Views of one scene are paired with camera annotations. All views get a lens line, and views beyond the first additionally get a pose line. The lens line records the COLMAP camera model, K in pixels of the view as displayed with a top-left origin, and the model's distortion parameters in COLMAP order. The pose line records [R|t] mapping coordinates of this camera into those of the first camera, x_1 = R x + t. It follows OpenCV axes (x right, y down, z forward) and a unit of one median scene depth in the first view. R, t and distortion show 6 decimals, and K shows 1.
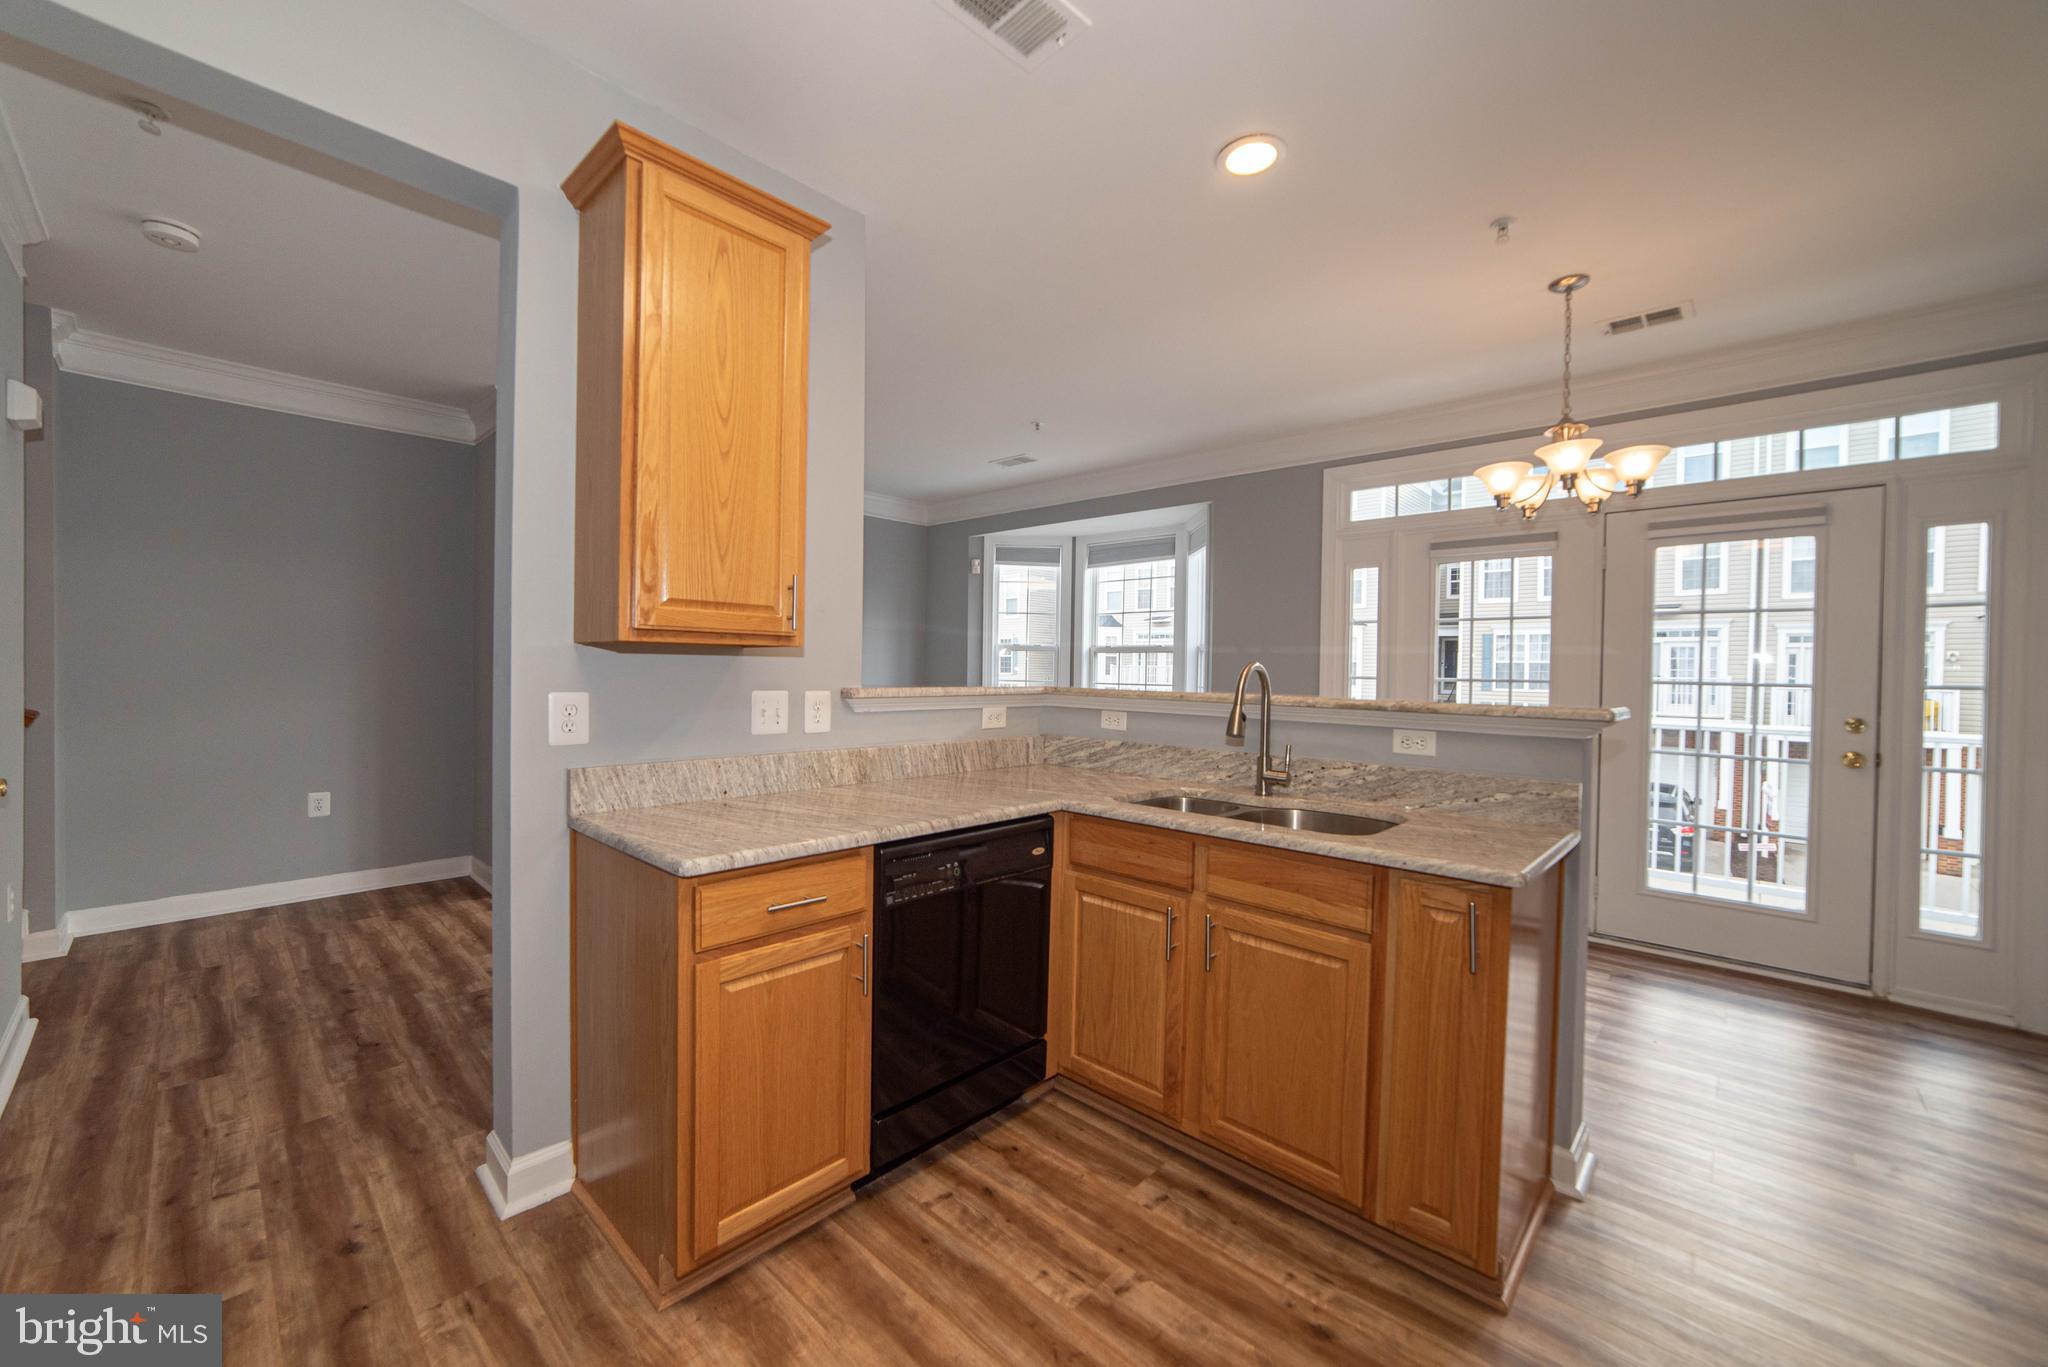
lens RADIAL K [[784.9, 0, 1021.6], [0, 784.9, 682.6], [0, 0, 1]] dist [-0.020189, 0.008296]
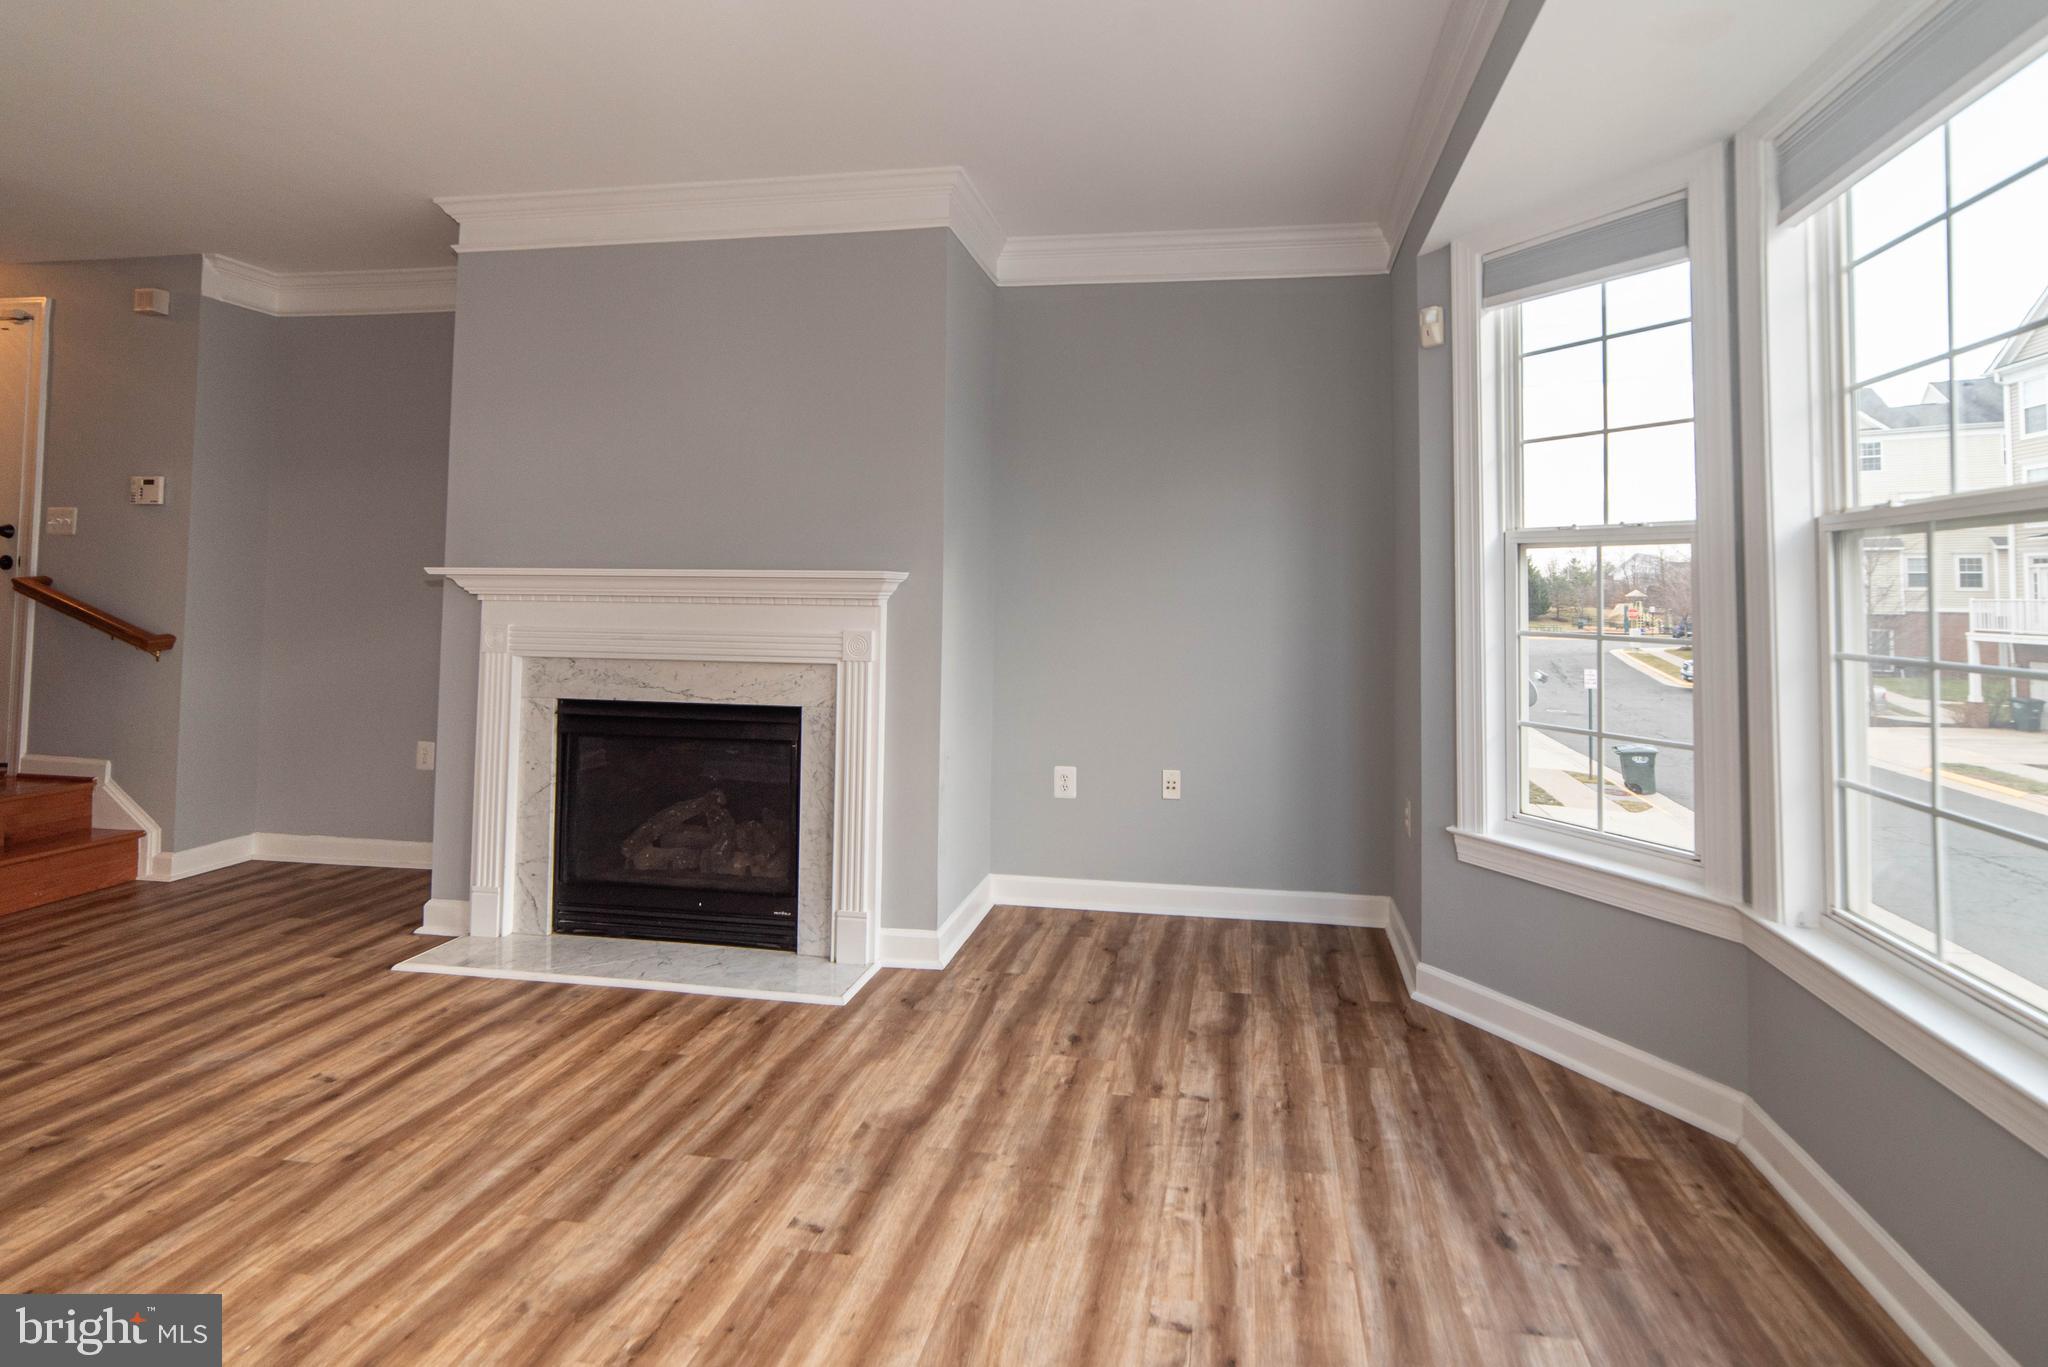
lens RADIAL K [[852.5, 0, 1131.7], [0, 852.5, 565.9], [0, 0, 1]] dist [-0.012649, 0.000748]
pose [[0.583761, -0.036953, -0.811085, 0.483253], [-0.018336, 0.998109, -0.058671, -0.019948], [0.811719, 0.049122, 0.581979, 1.722175]]
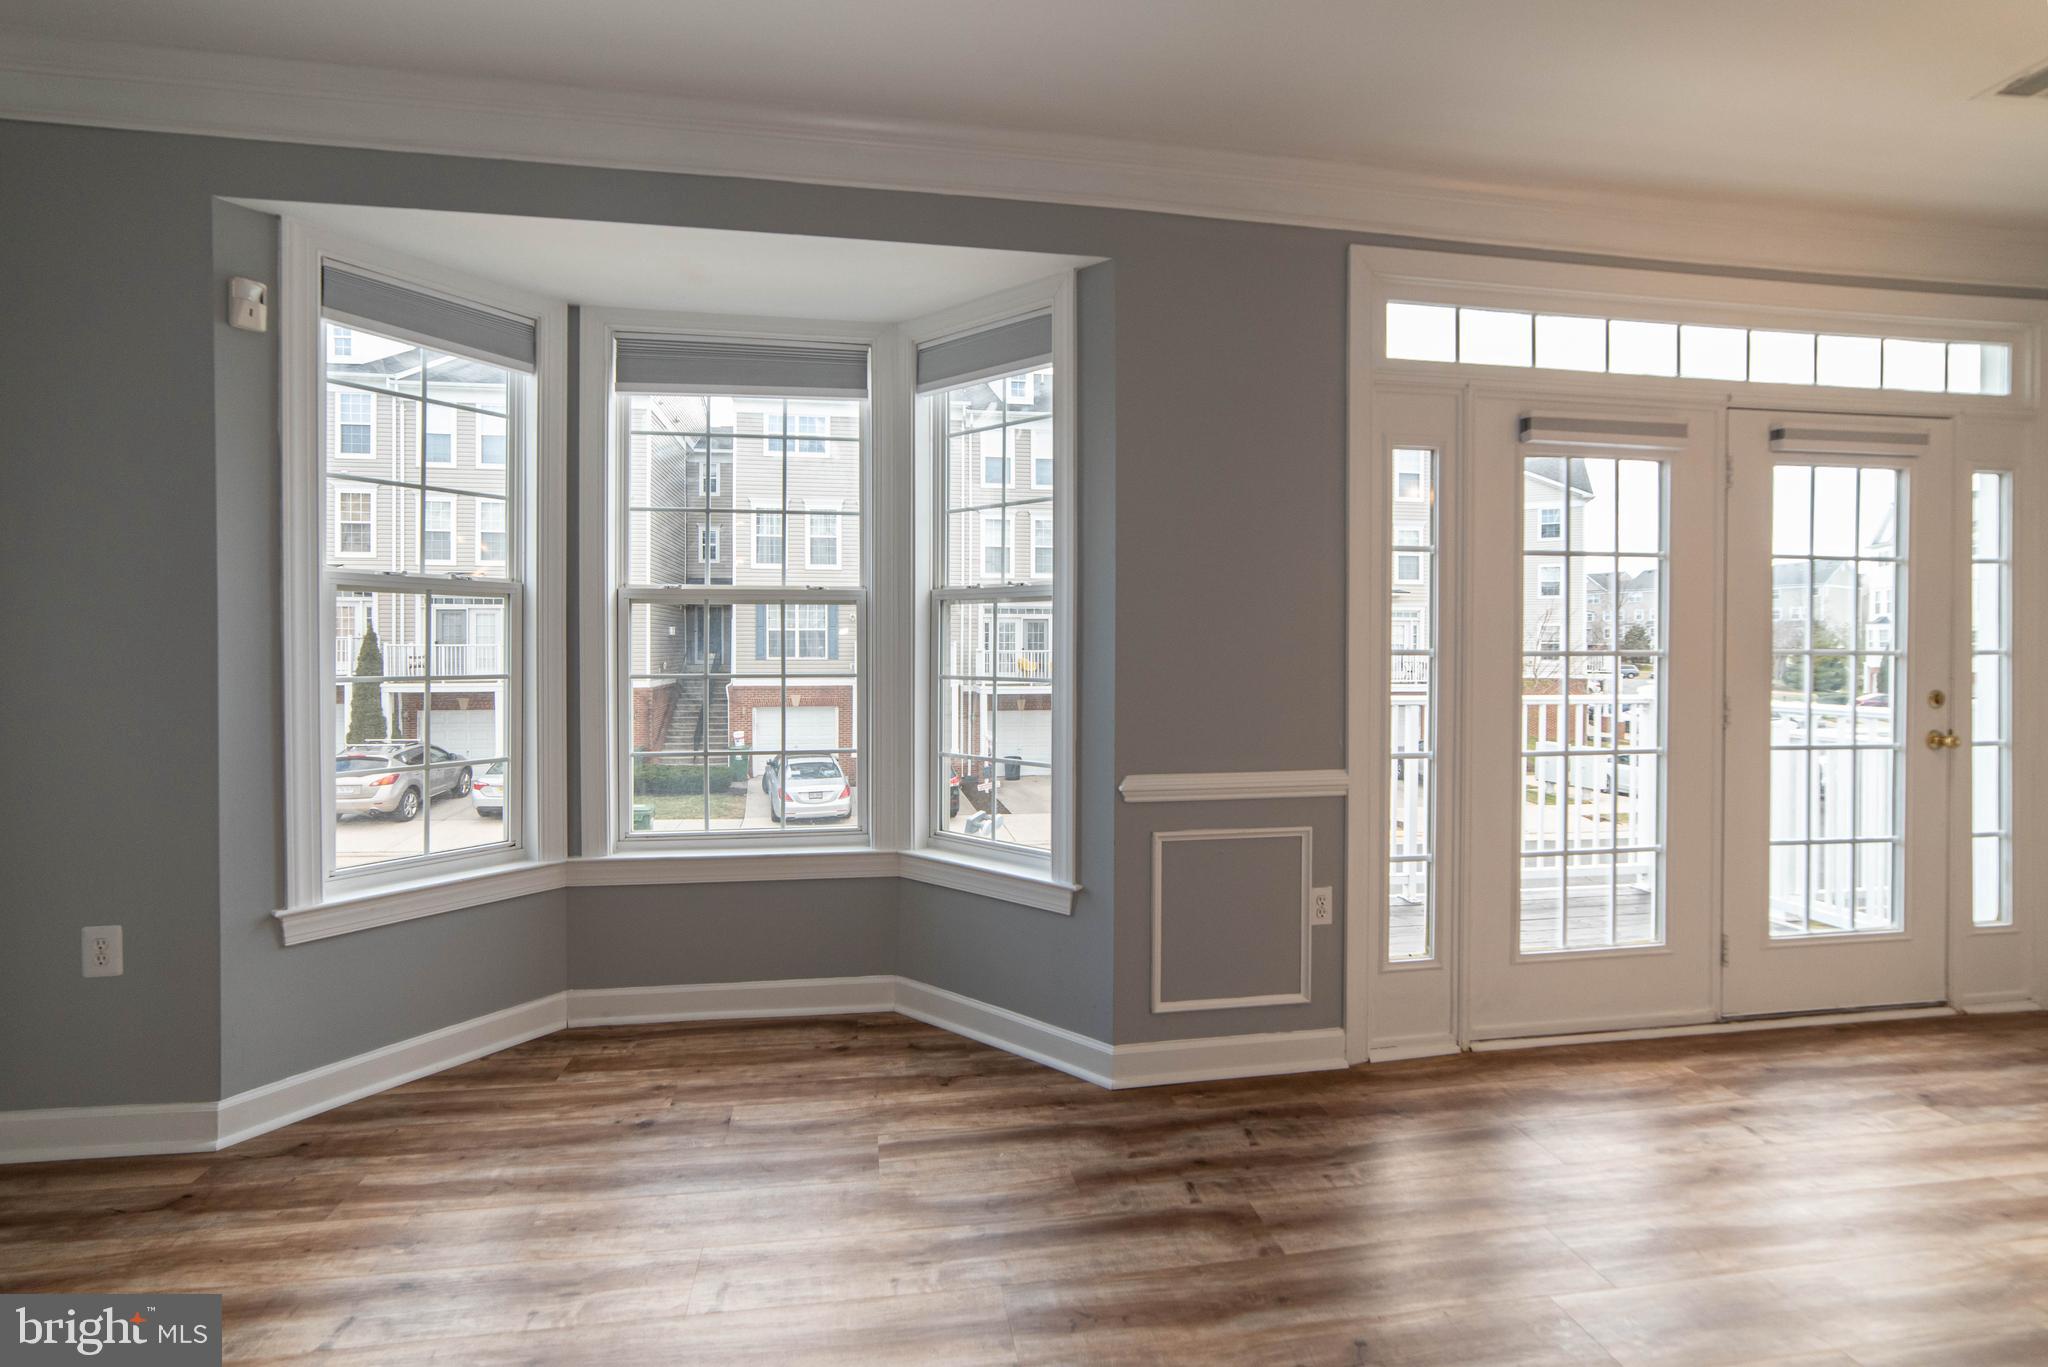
lens RADIAL K [[837.0, 0, 981.9], [0, 837.0, 650.5], [0, 0, 1]] dist [-0.019218, 0.006962]
pose [[0.624916, -0.019519, 0.780448, -0.348020], [0.021101, 0.999744, 0.008108, -0.033021], [-0.780406, 0.011402, 0.625169, 1.544095]]
